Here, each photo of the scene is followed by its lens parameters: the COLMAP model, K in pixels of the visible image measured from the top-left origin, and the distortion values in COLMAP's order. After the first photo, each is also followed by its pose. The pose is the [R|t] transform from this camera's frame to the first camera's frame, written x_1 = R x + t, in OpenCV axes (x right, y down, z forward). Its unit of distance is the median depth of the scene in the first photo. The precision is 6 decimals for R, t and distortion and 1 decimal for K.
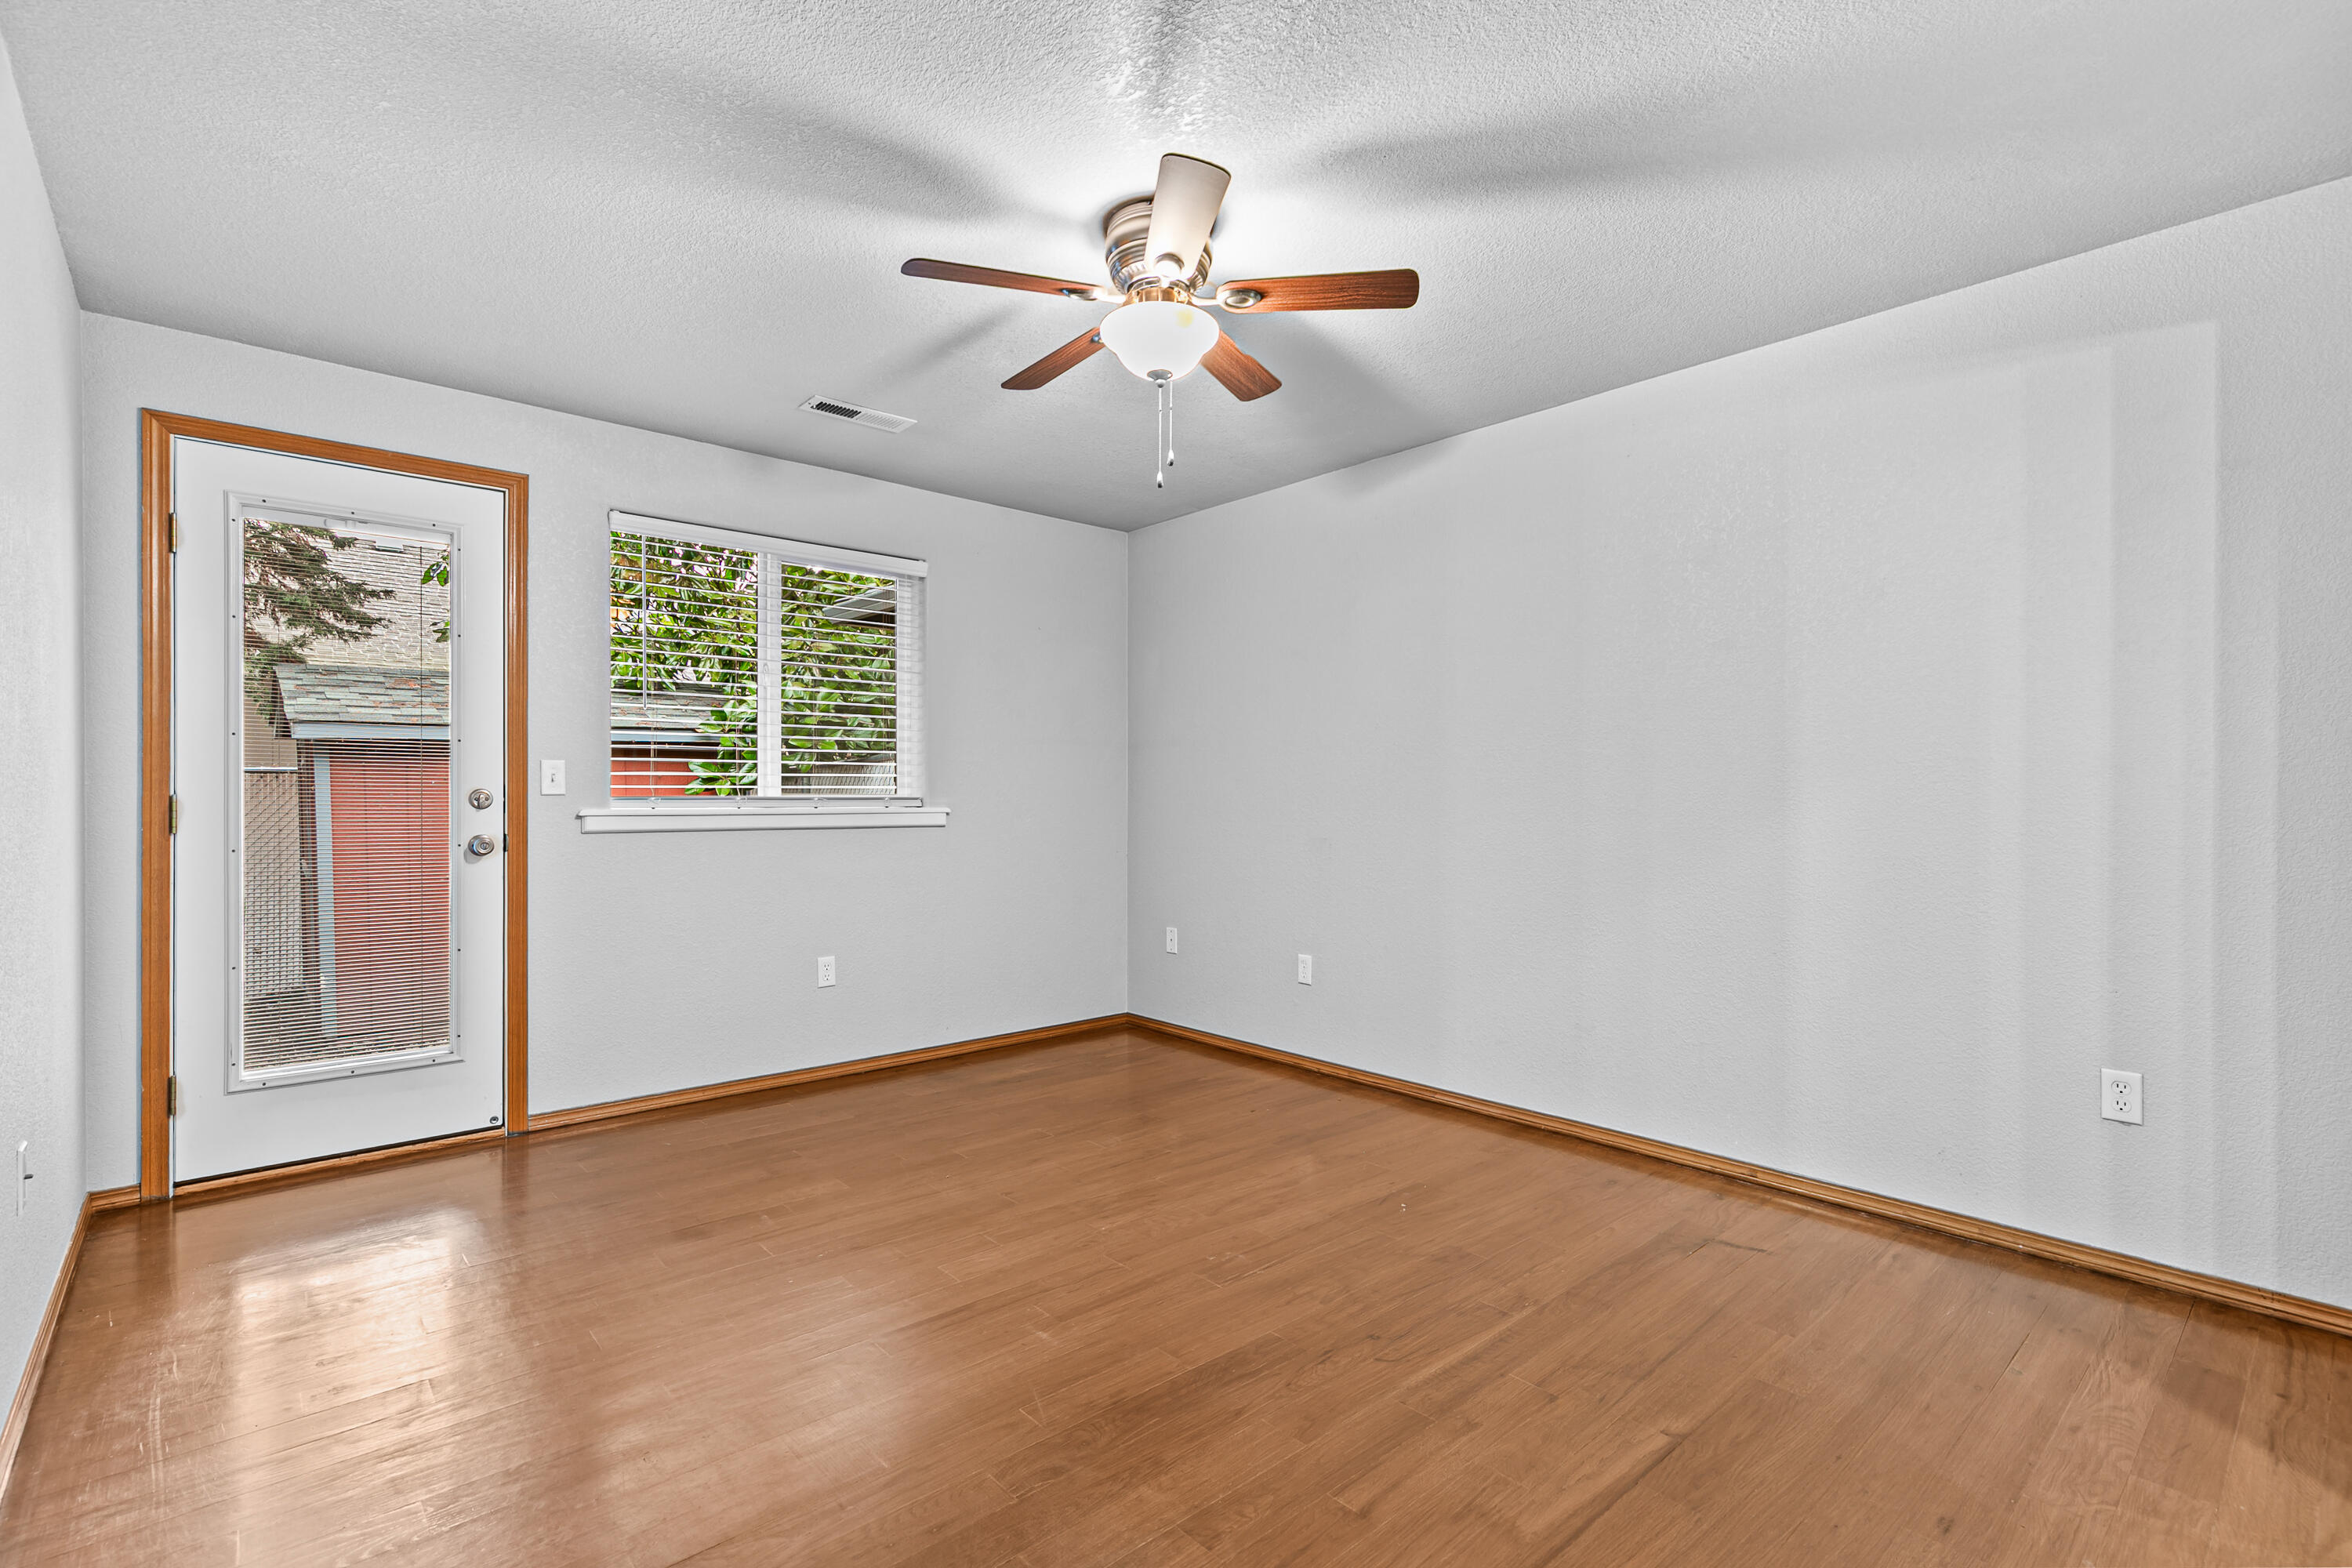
lens RADIAL K [[1066.3, 0, 1187.5], [0, 1066.3, 799.7], [0, 0, 1]] dist [0.009277, -0.001537]
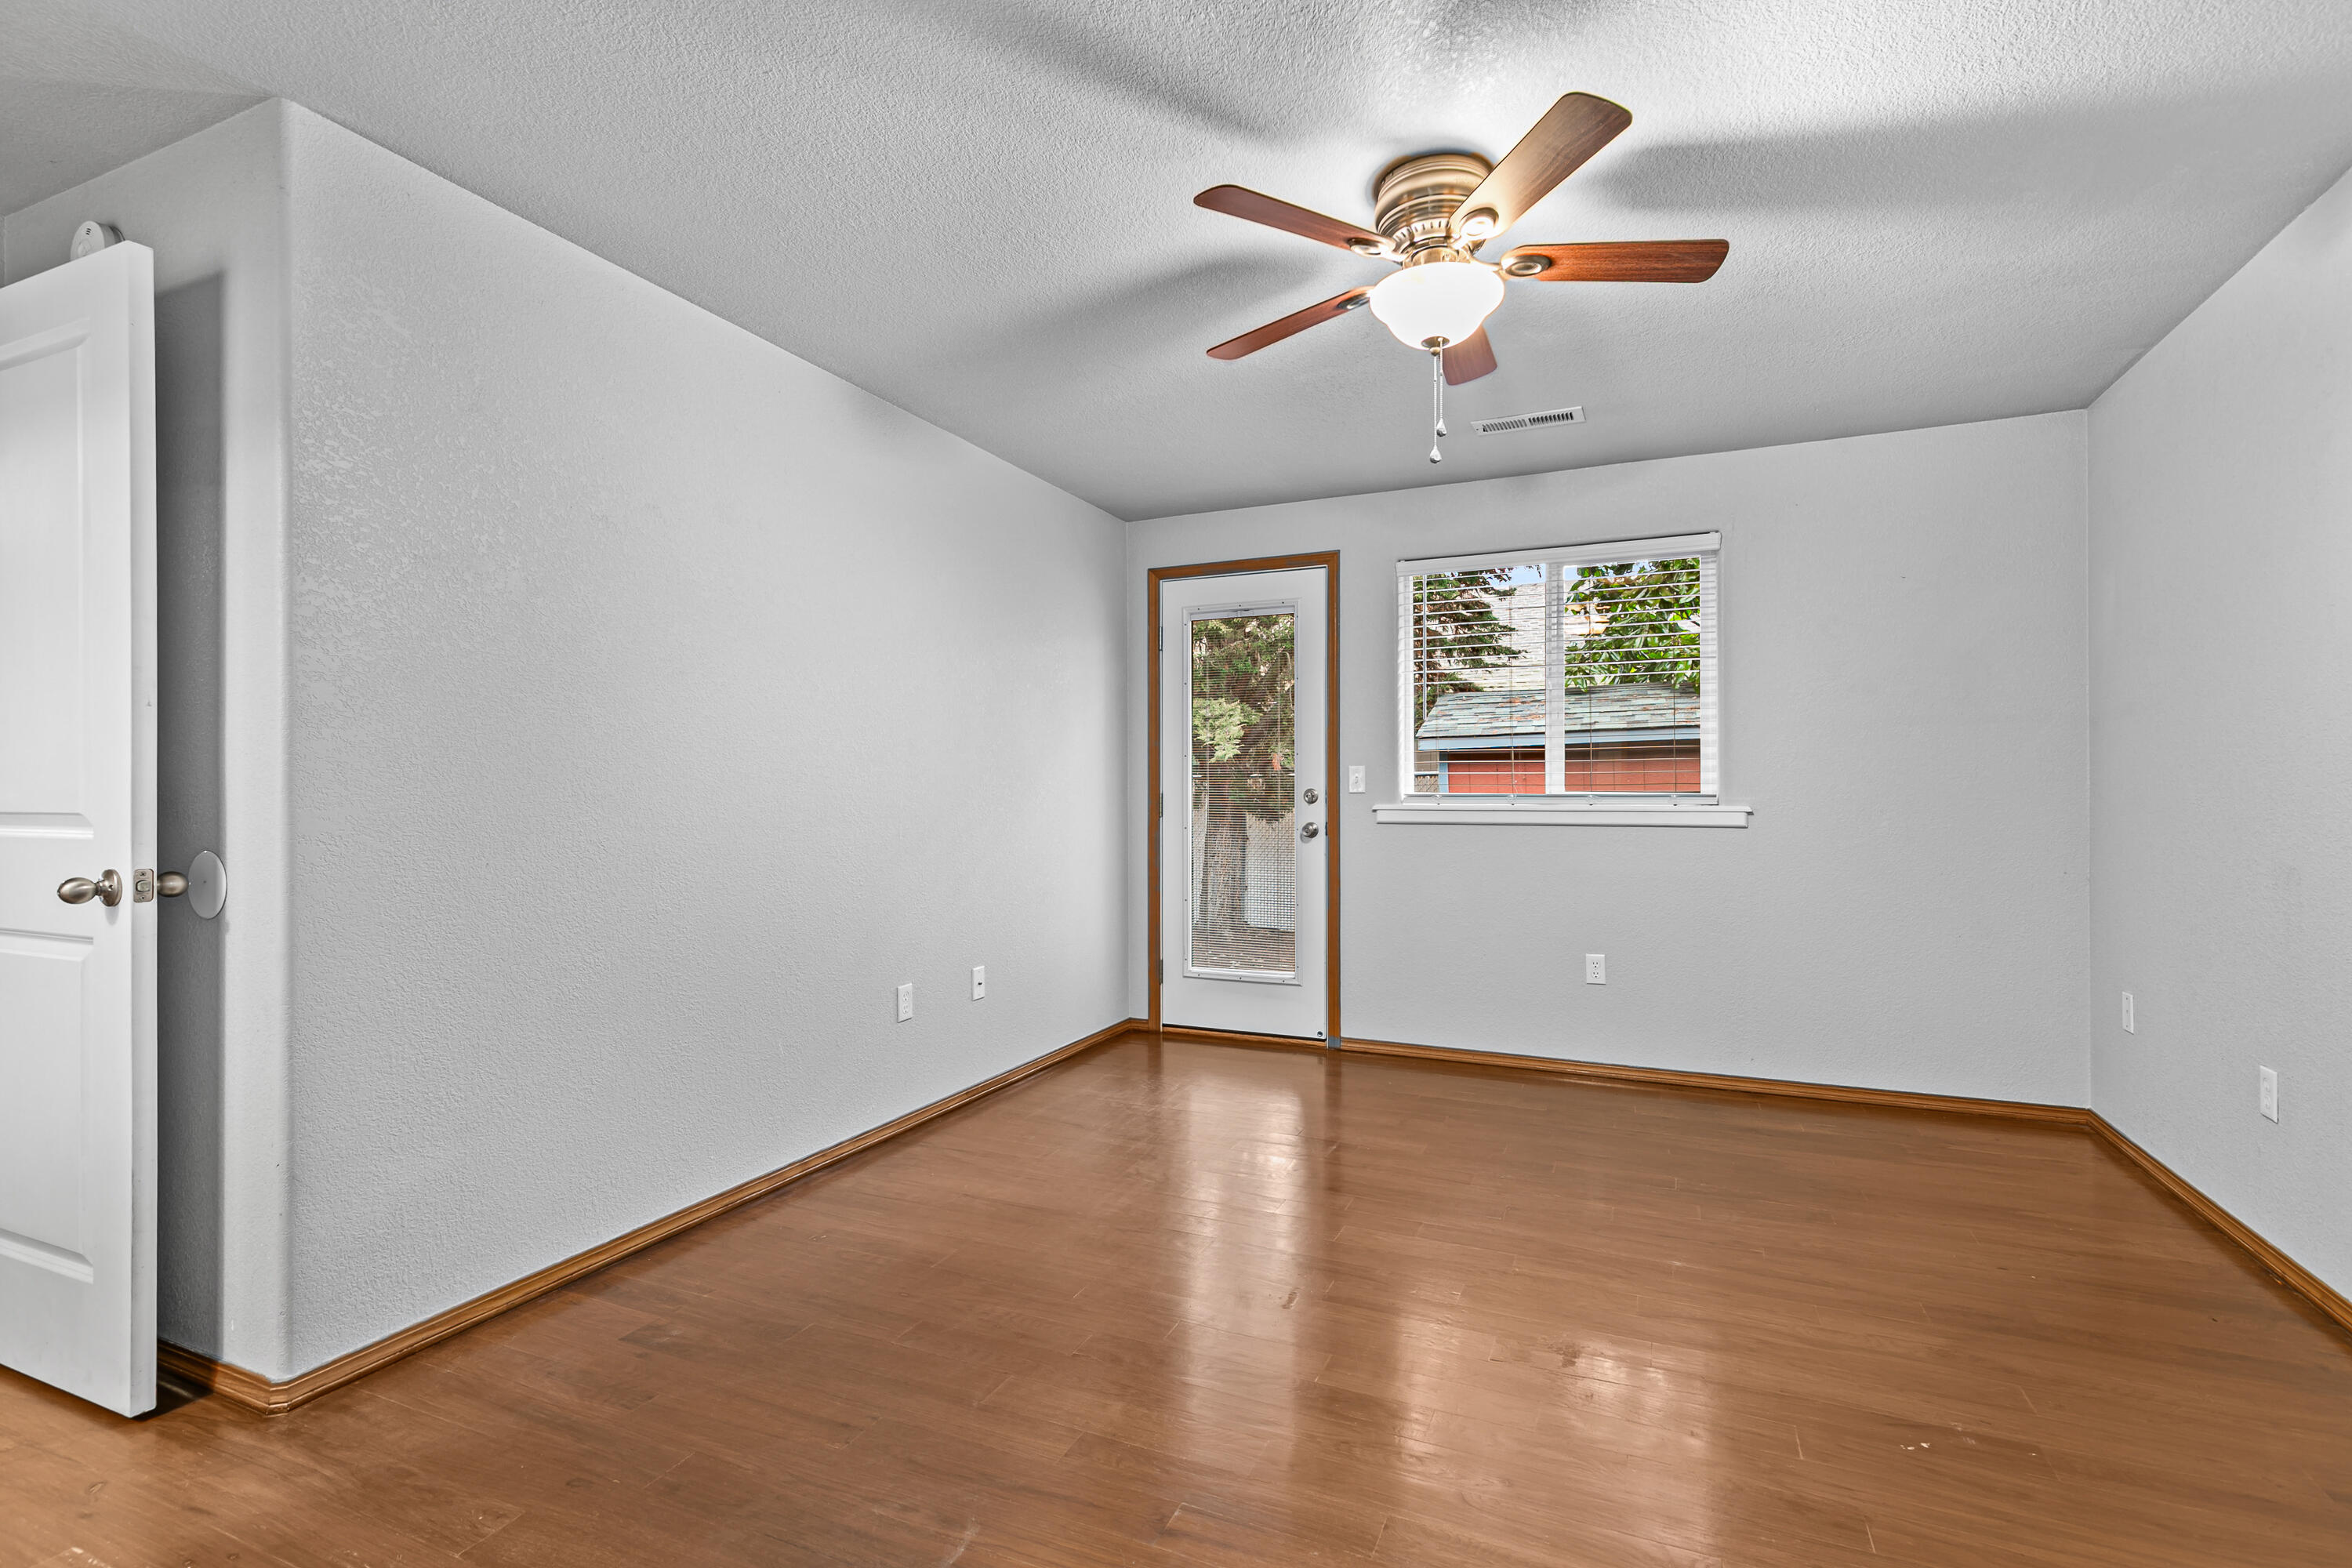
lens RADIAL K [[1066.3, 0, 1187.5], [0, 1066.3, 799.7], [0, 0, 1]] dist [0.009277, -0.001537]
pose [[0.414444, 0.005492, -0.910058, 0.505574], [0.001144, 0.999978, 0.006555, -0.005679], [0.910074, -0.003758, 0.414429, 0.291420]]
